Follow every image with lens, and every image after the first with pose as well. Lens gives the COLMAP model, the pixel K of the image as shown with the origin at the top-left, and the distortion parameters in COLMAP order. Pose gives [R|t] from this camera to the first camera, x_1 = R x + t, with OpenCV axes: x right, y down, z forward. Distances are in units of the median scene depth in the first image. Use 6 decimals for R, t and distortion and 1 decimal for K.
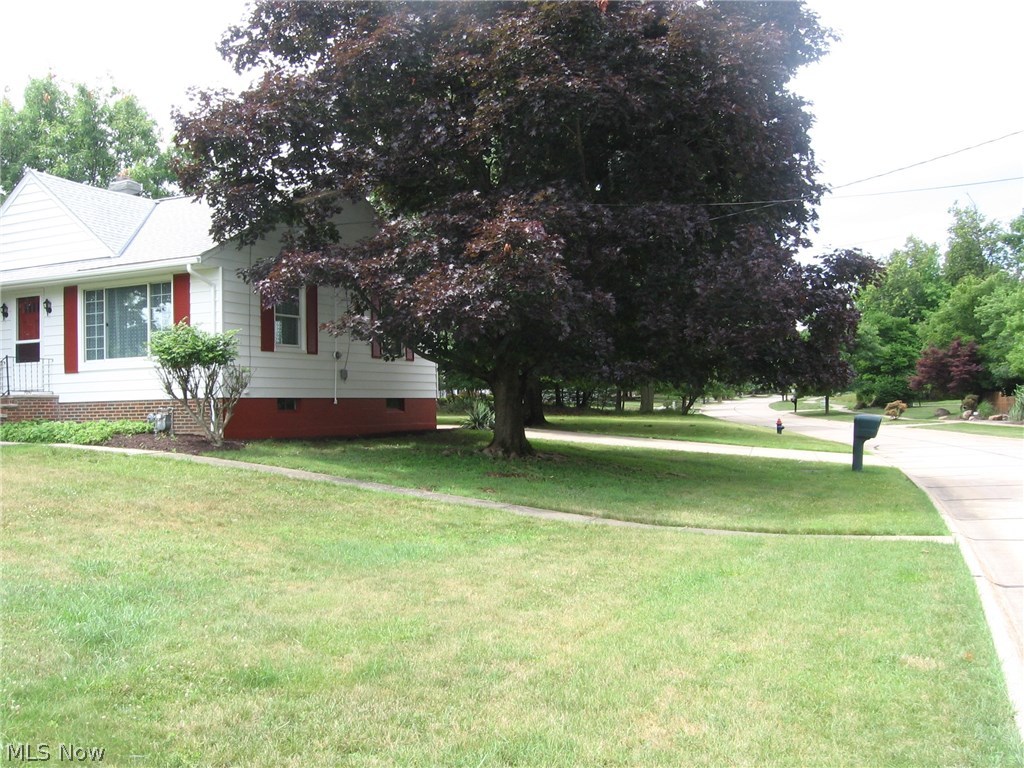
lens RADIAL K [[1046.9, 0, 512.0], [0, 1046.9, 384.0], [0, 0, 1]] dist [-0.091394, -0.007158]
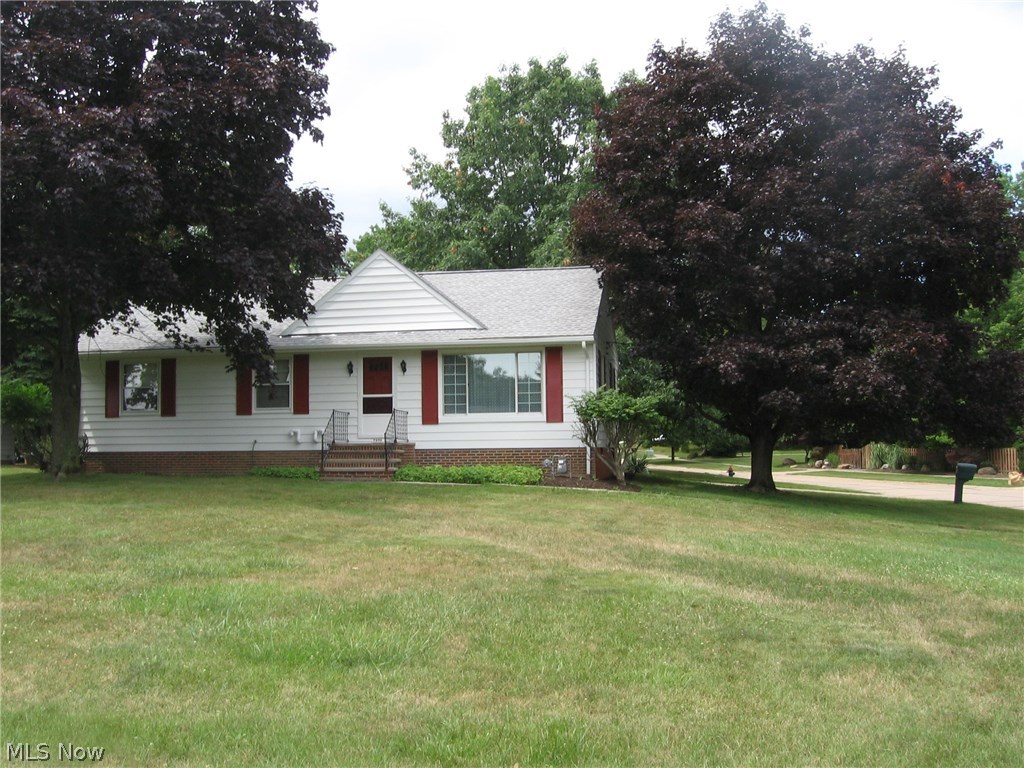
lens RADIAL K [[1046.9, 0, 512.0], [0, 1046.9, 384.0], [0, 0, 1]] dist [-0.091394, -0.007158]
pose [[0.967258, 0.030820, 0.251917, -0.637630], [-0.020379, 0.998826, -0.043952, -0.005852], [-0.252975, 0.037379, 0.966750, -0.186910]]
